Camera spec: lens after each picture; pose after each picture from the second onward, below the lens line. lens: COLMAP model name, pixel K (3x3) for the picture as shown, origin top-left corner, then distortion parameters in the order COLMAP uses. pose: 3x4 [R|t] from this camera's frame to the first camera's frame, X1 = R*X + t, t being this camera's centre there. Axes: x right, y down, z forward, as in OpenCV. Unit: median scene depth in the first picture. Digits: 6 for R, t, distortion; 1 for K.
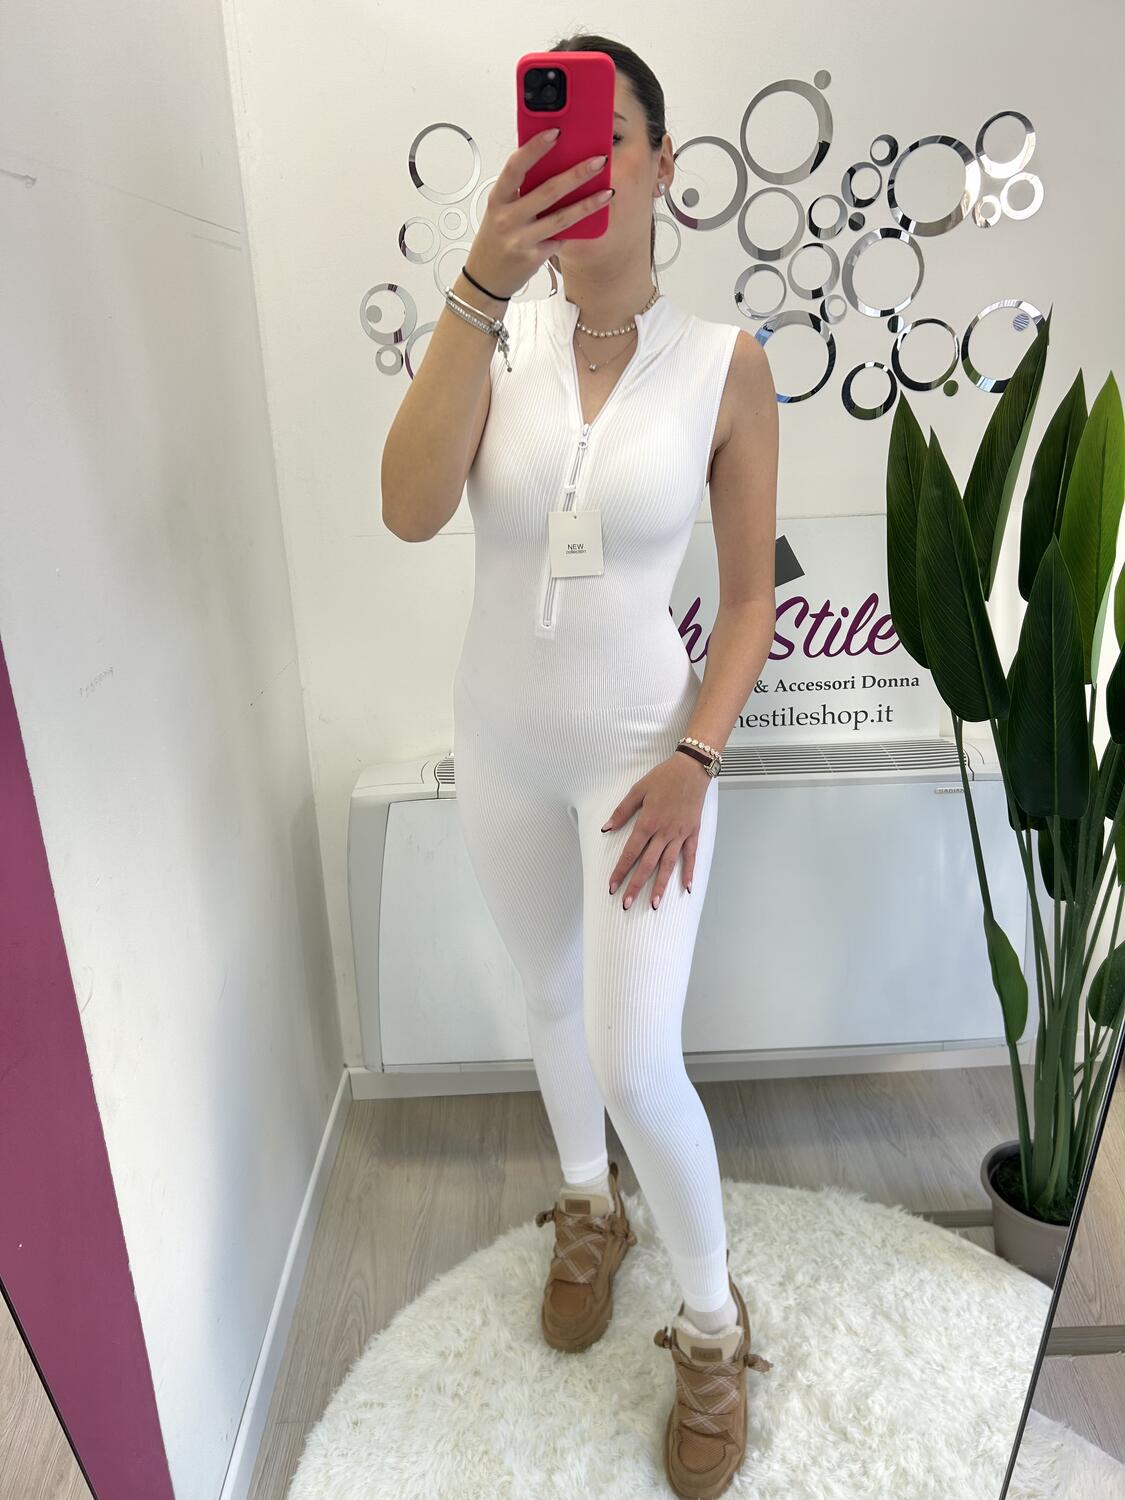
lens RADIAL K [[1075.2, 0, 558.1], [0, 1075.2, 728.5], [0, 0, 1]] dist [0.048666, -0.054531]
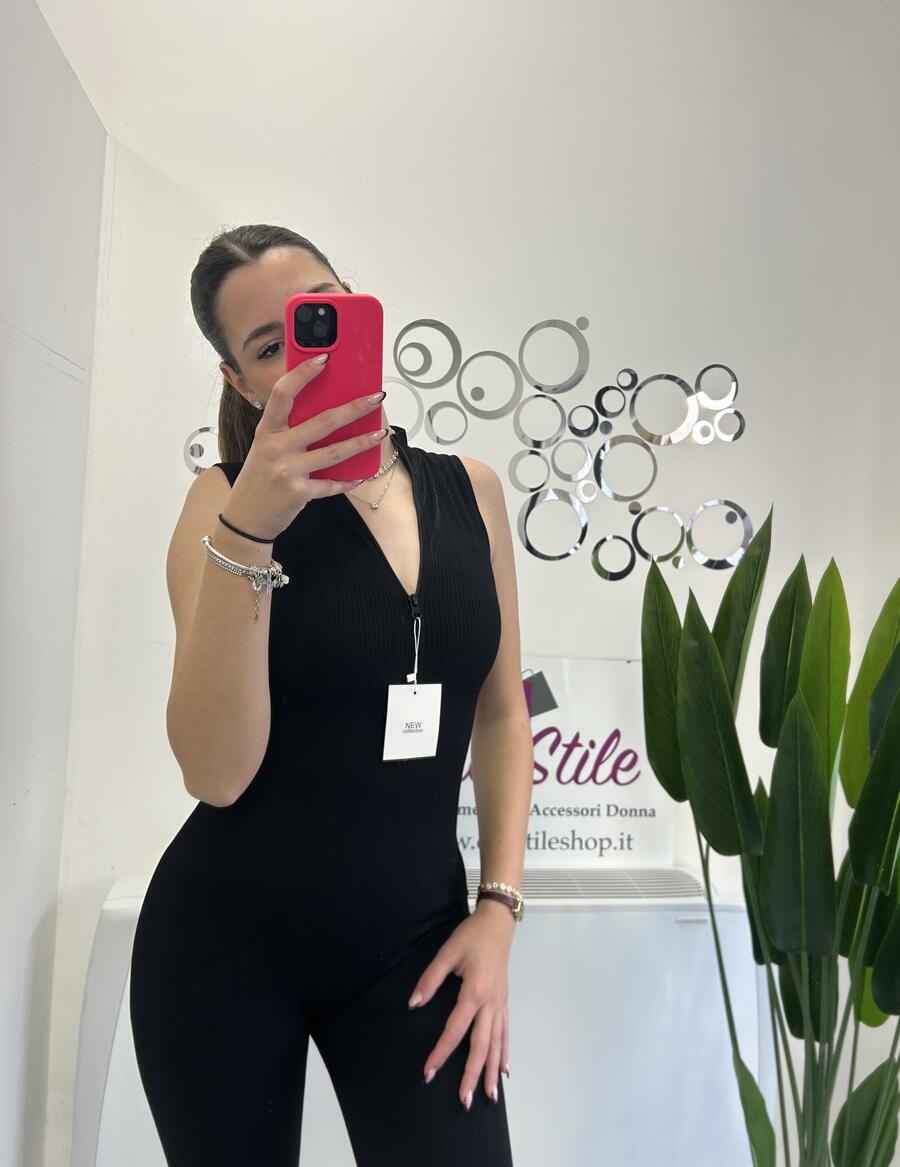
lens RADIAL K [[907.7, 0, 456.7], [0, 907.7, 549.7], [0, 0, 1]] dist [0.023357, -0.025301]
pose [[0.981498, 0.097547, 0.164760, -0.049685], [-0.043081, 0.950938, -0.306369, -0.005512], [-0.186562, 0.293602, 0.937546, 0.089422]]
